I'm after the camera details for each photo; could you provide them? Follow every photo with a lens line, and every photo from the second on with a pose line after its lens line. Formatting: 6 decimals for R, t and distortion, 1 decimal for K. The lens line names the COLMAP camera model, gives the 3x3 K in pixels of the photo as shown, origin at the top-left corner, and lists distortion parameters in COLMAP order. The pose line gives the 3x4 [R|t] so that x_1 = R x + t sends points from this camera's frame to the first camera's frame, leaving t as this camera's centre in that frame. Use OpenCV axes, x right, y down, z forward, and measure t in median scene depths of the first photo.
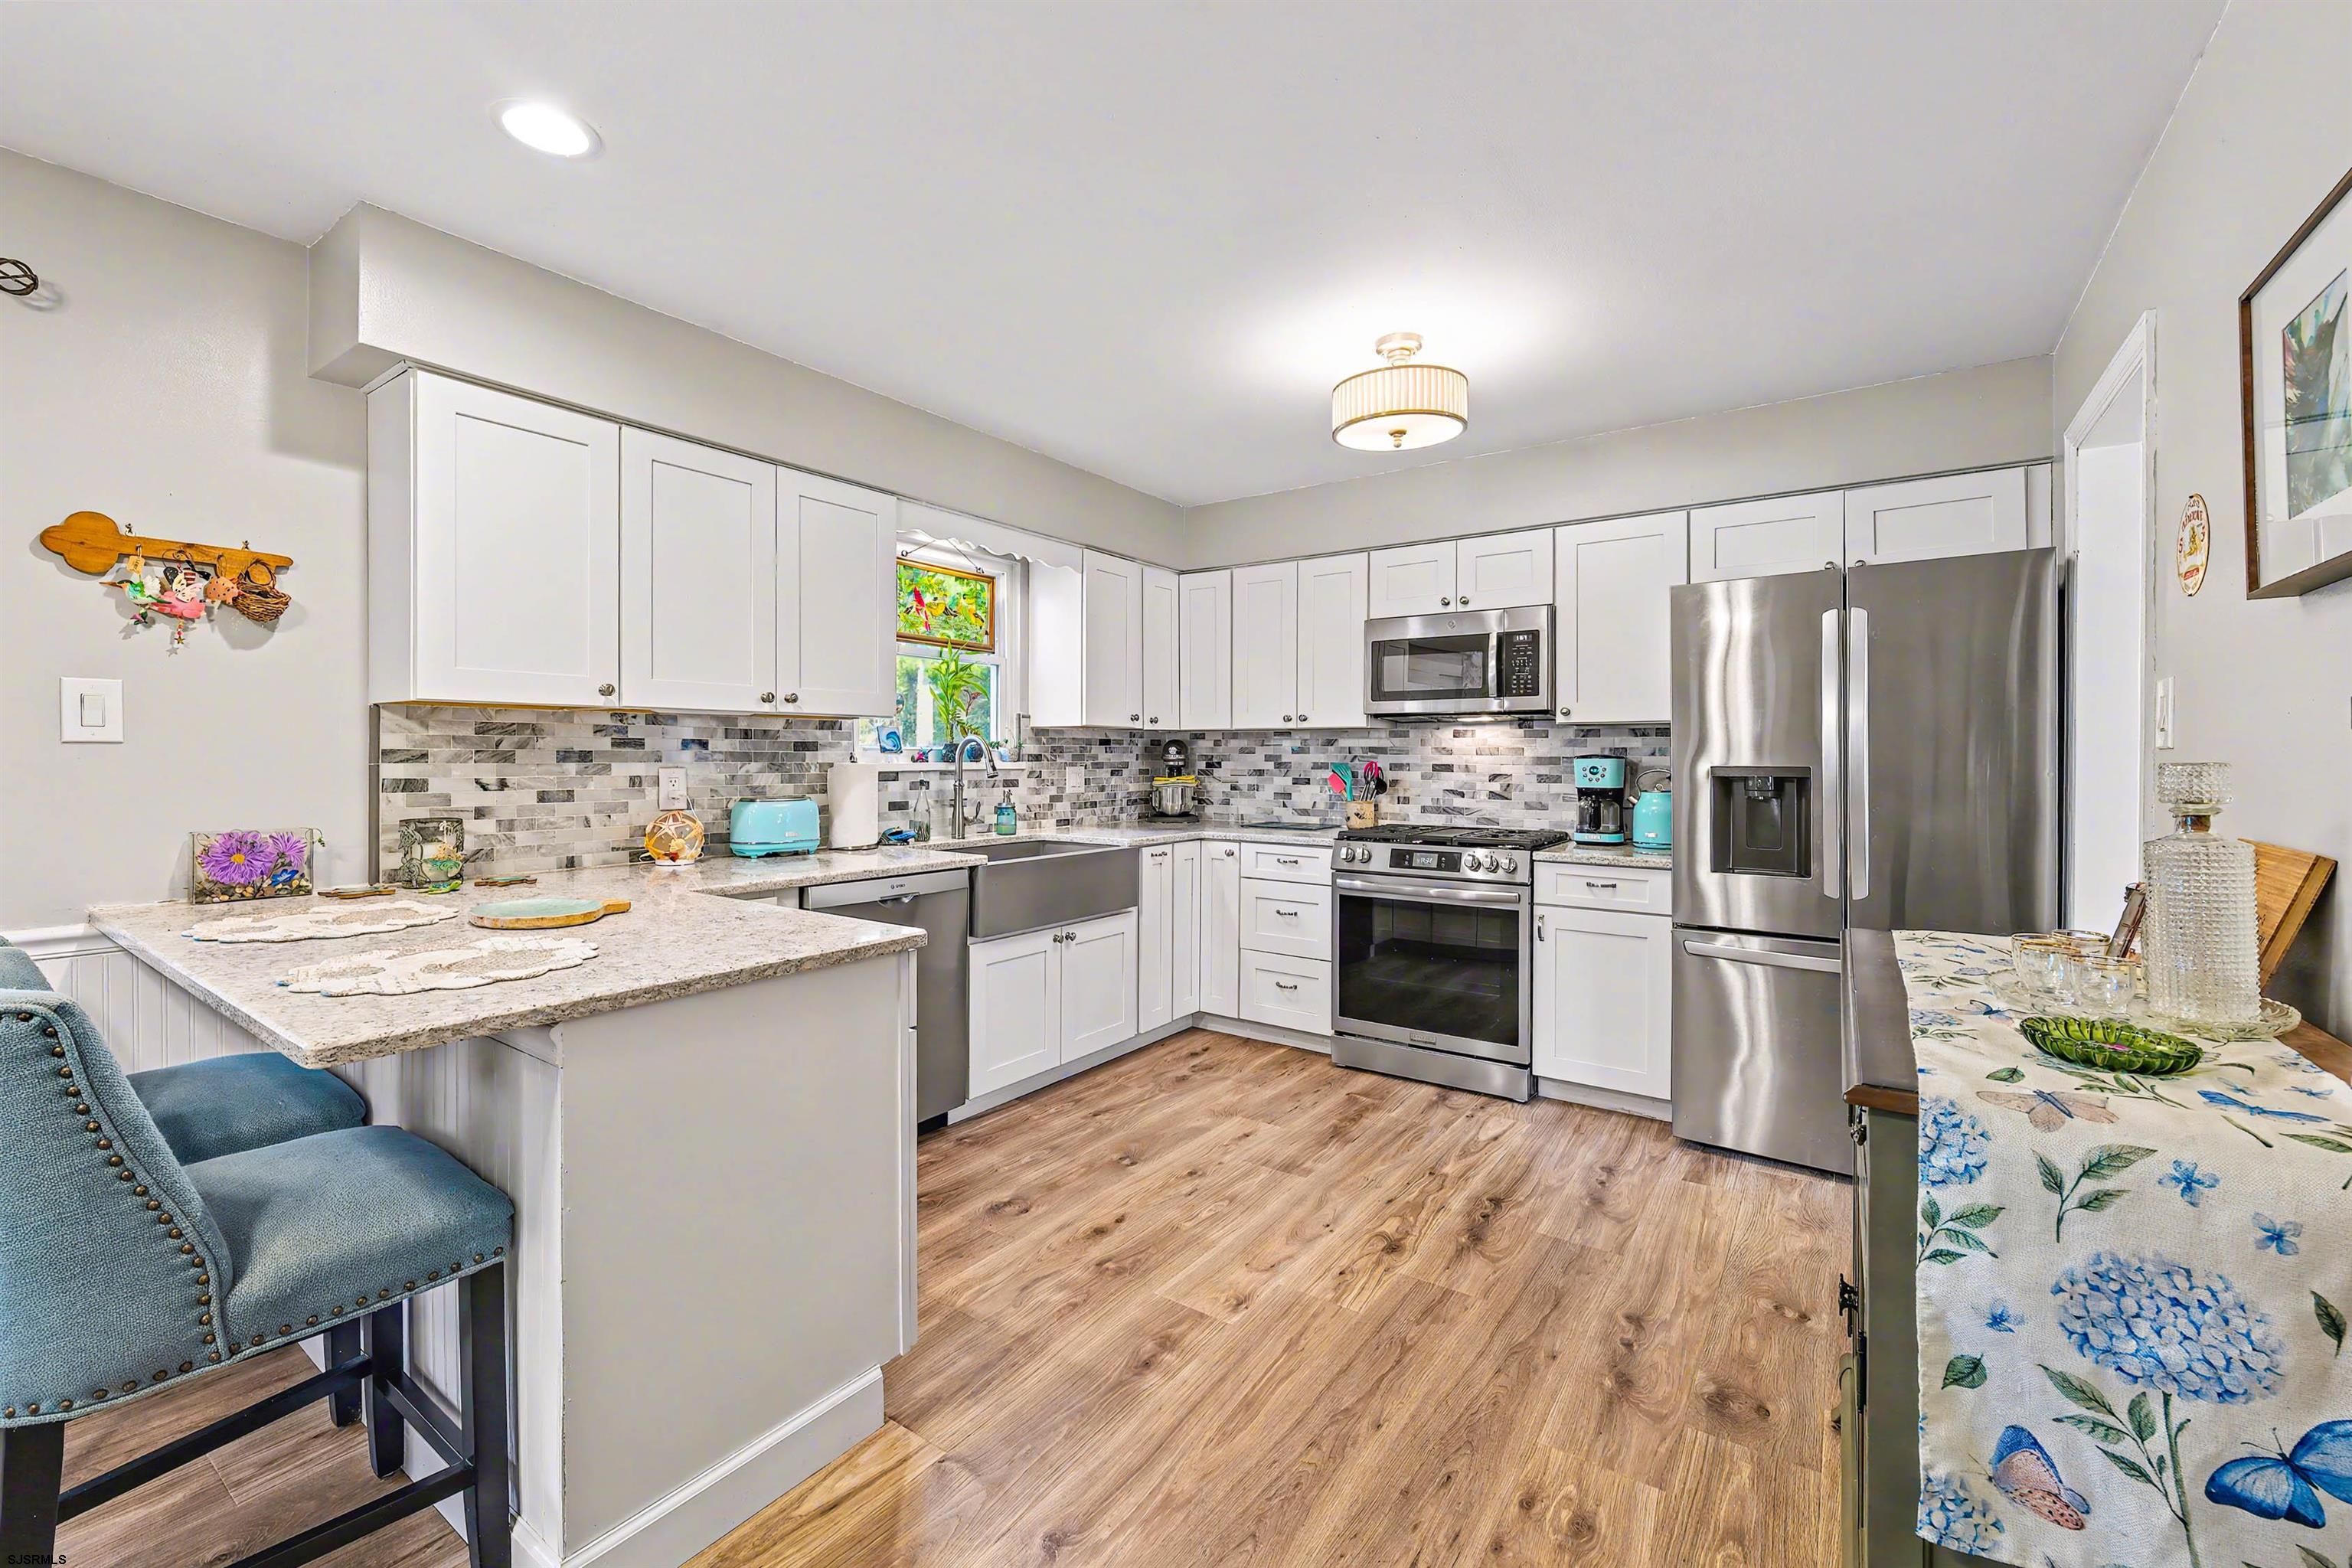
lens RADIAL K [[975.5, 0, 1168.1], [0, 975.5, 761.2], [0, 0, 1]] dist [-0.003148, -0.002192]
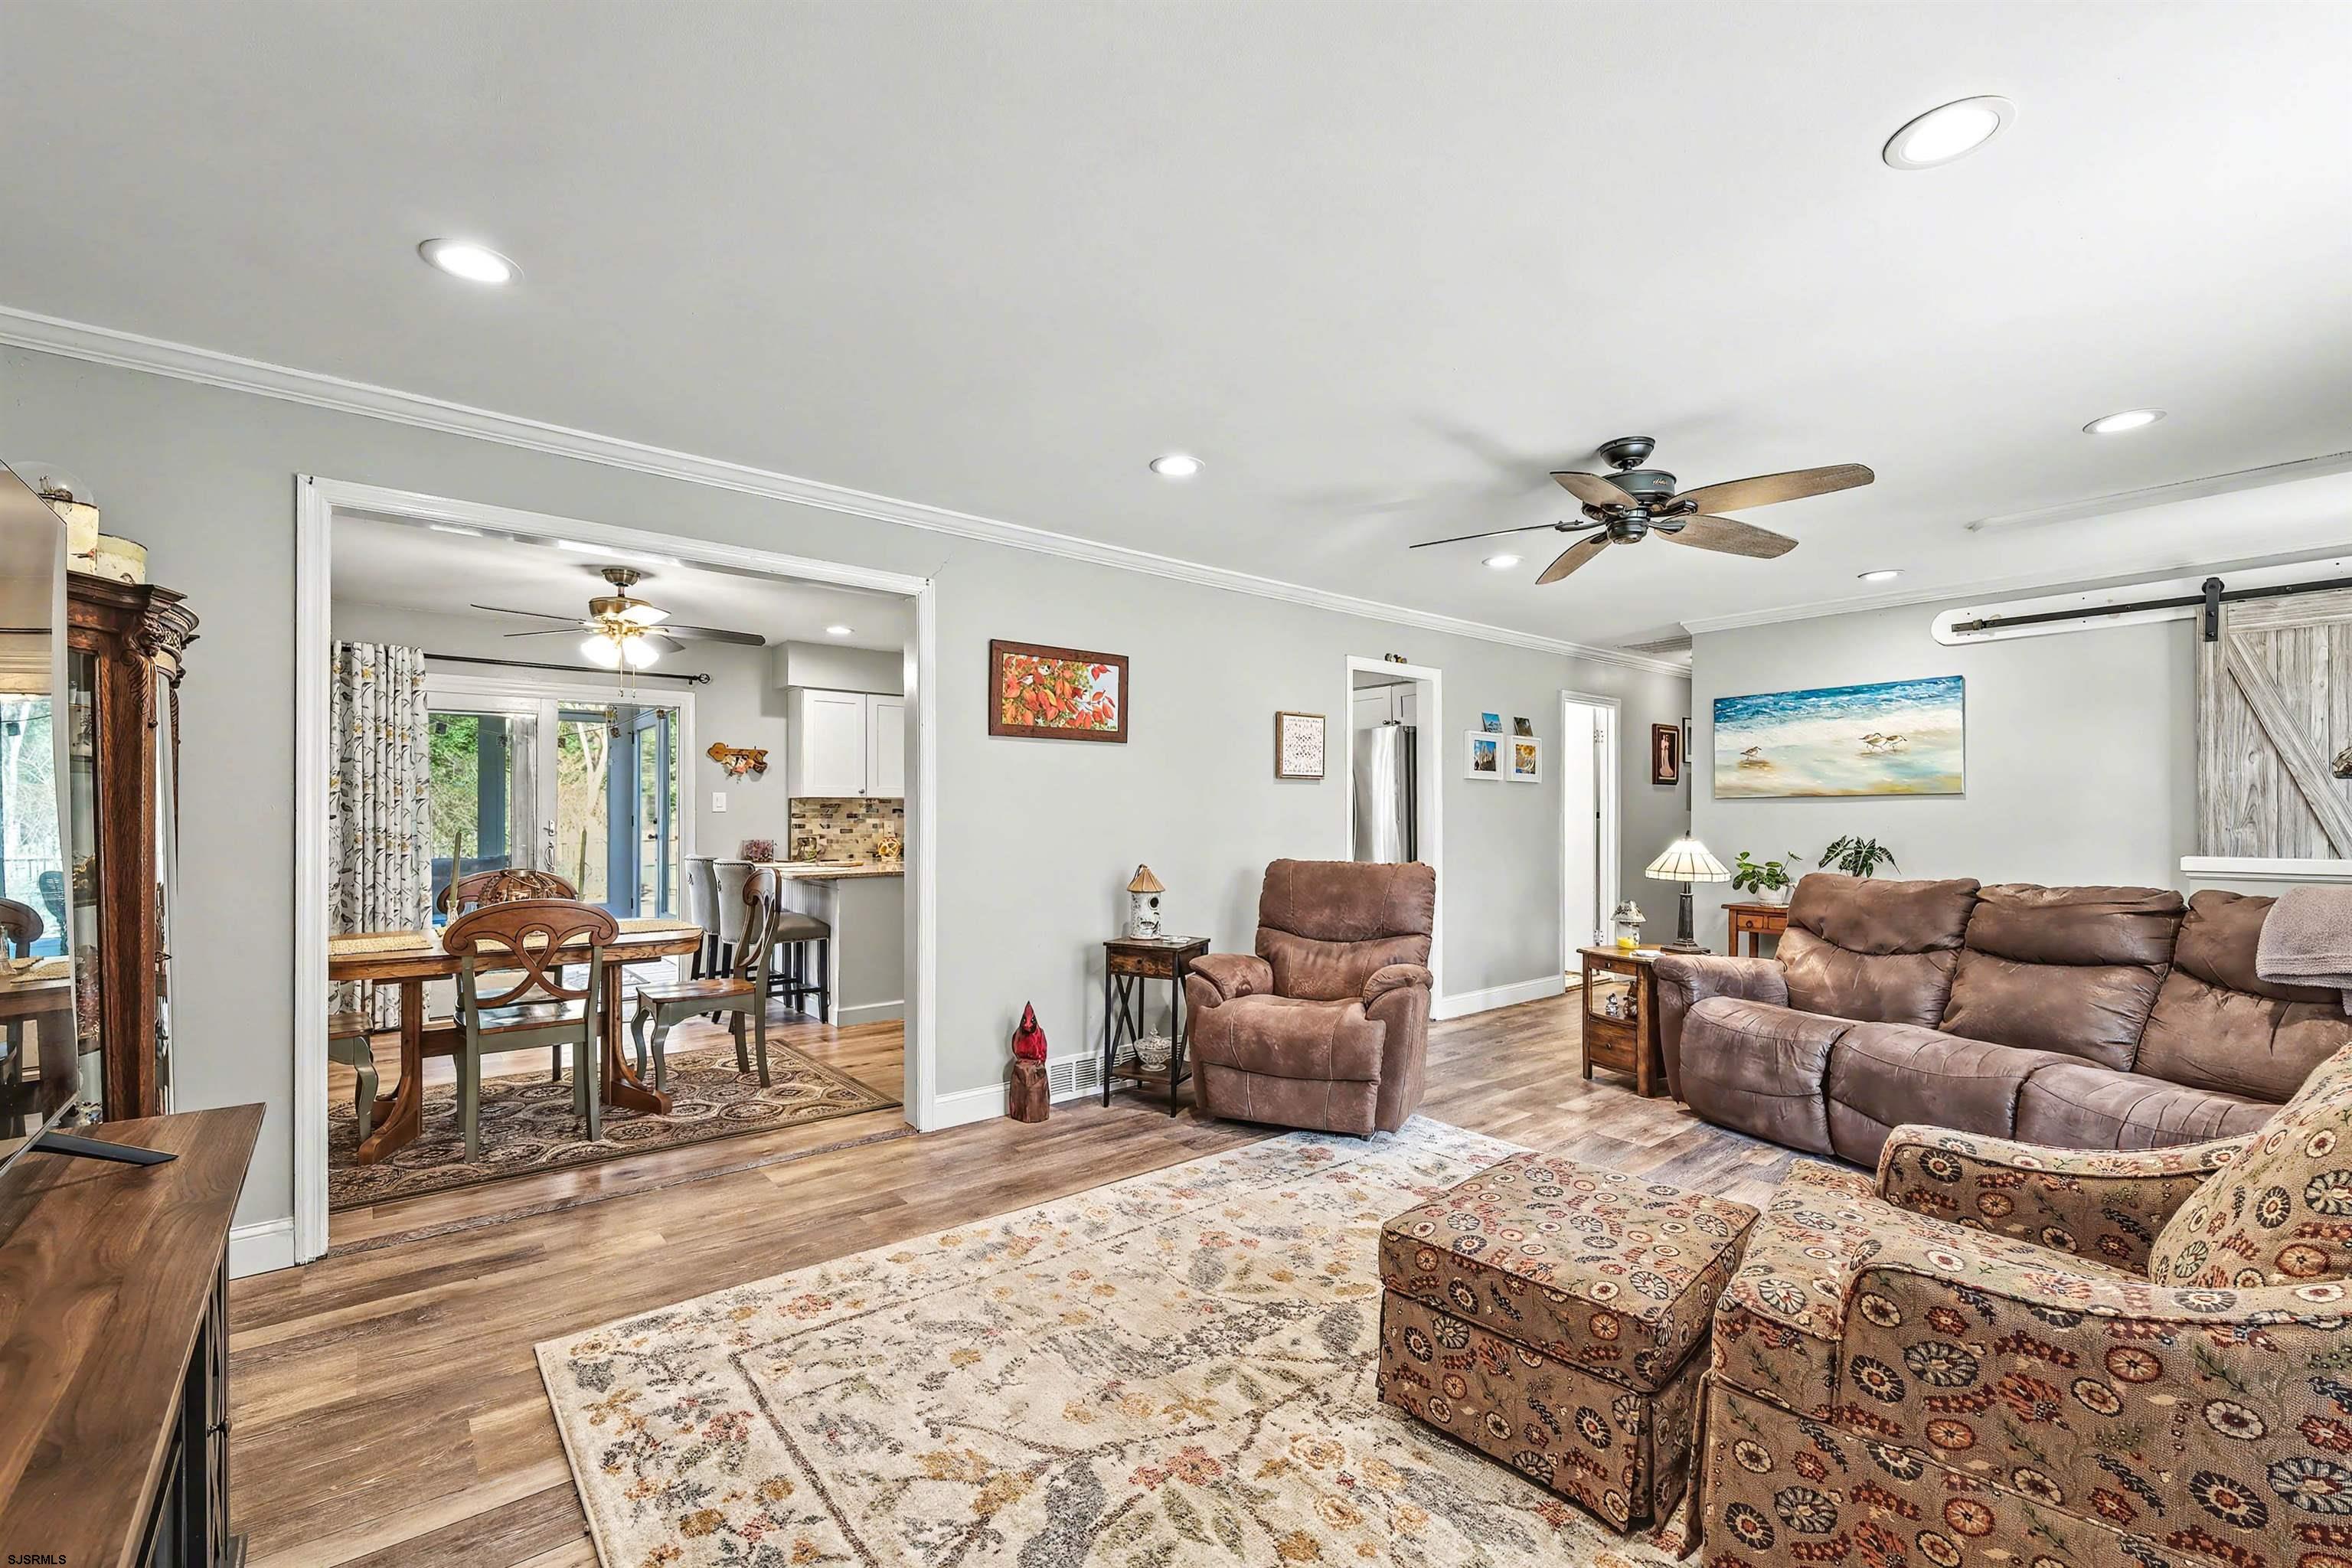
lens RADIAL K [[994.0, 0, 1169.6], [0, 994.0, 814.4], [0, 0, 1]] dist [-0.006736, -0.000225]
pose [[0.961920, -0.003253, -0.273313, 0.794131], [0.001310, 0.999973, -0.007290, 0.009169], [0.273329, 0.006654, 0.961898, -1.128802]]
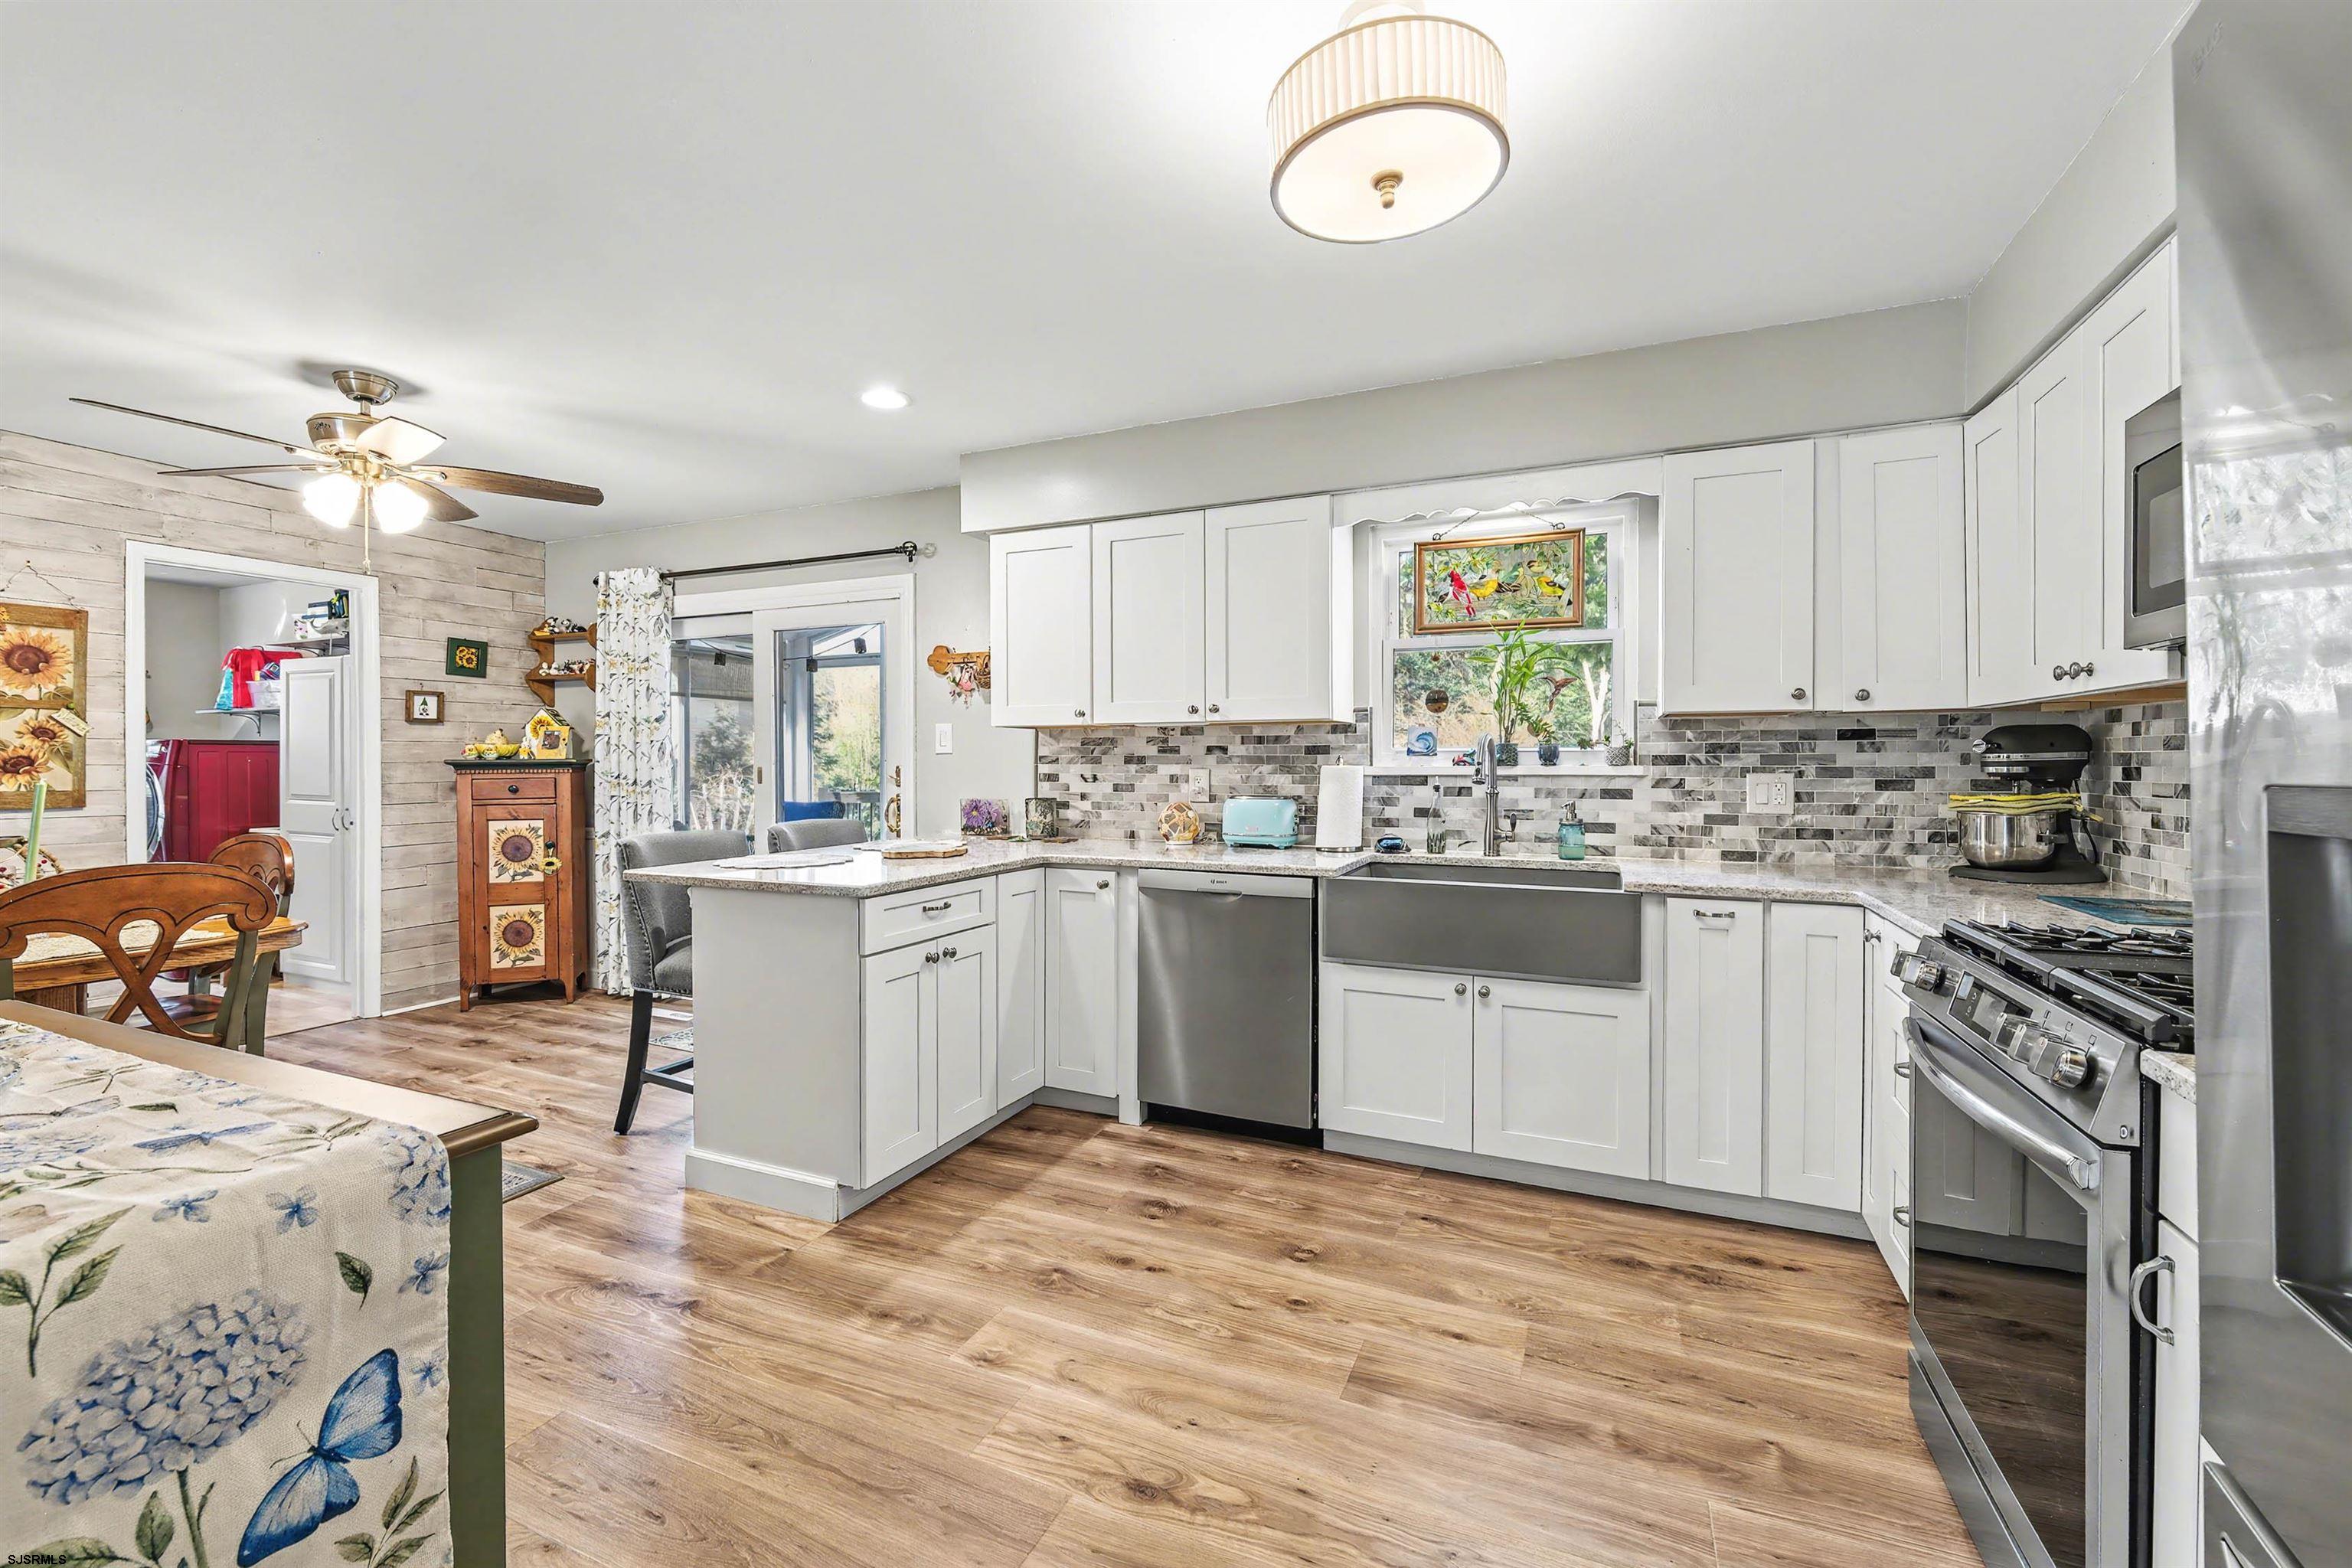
lens RADIAL K [[975.5, 0, 1165.1], [0, 975.5, 765.9], [0, 0, 1]] dist [-0.003148, -0.002192]
pose [[0.184652, 0.002486, -0.982801, 0.663442], [-0.003815, 0.999991, 0.001813, 0.000950], [0.982797, 0.003415, 0.184660, 0.664050]]
